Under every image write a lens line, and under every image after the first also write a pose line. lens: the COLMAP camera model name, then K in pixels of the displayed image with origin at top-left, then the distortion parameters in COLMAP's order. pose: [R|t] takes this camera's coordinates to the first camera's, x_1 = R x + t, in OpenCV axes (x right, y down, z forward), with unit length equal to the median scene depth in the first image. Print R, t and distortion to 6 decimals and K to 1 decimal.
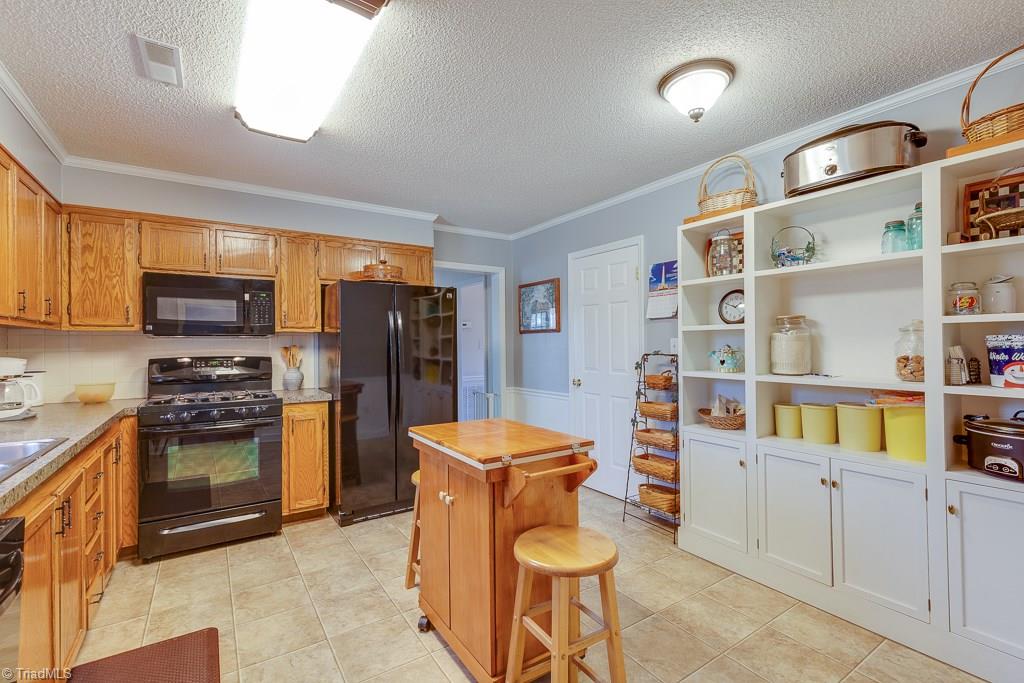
lens RADIAL K [[458.7, 0, 515.2], [0, 458.7, 342.8], [0, 0, 1]] dist [0.003035, -0.000258]
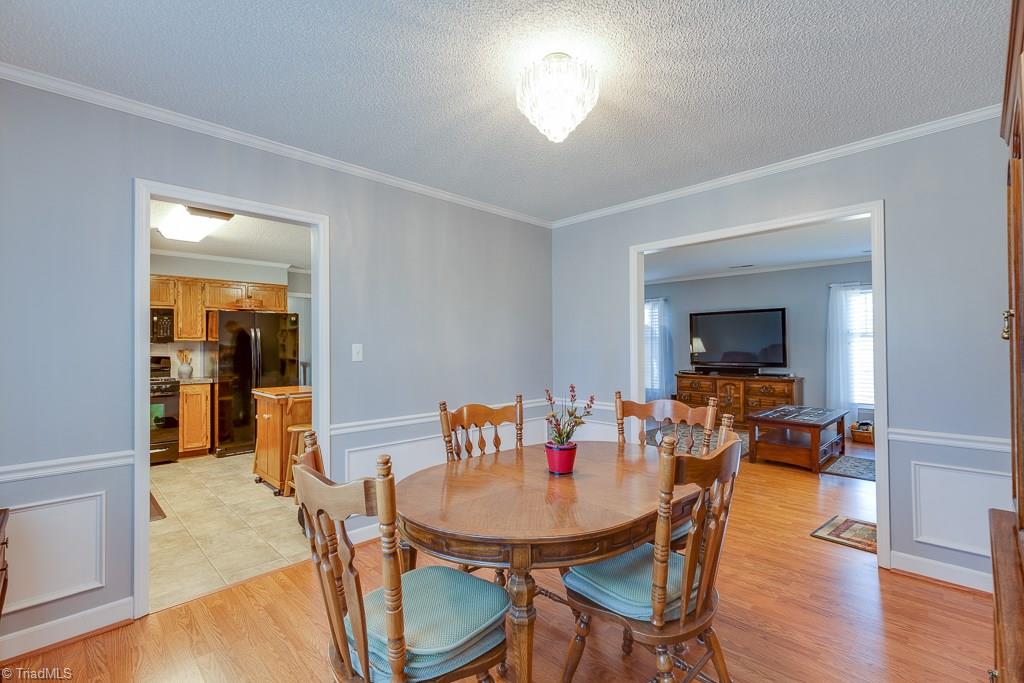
lens RADIAL K [[458.7, 0, 515.1], [0, 458.7, 342.6], [0, 0, 1]] dist [0.003035, -0.000258]
pose [[0.981690, 0.003588, 0.190450, 0.339143], [-0.001911, 0.999958, -0.008987, -0.004969], [-0.190474, 0.008459, 0.981656, -0.796441]]
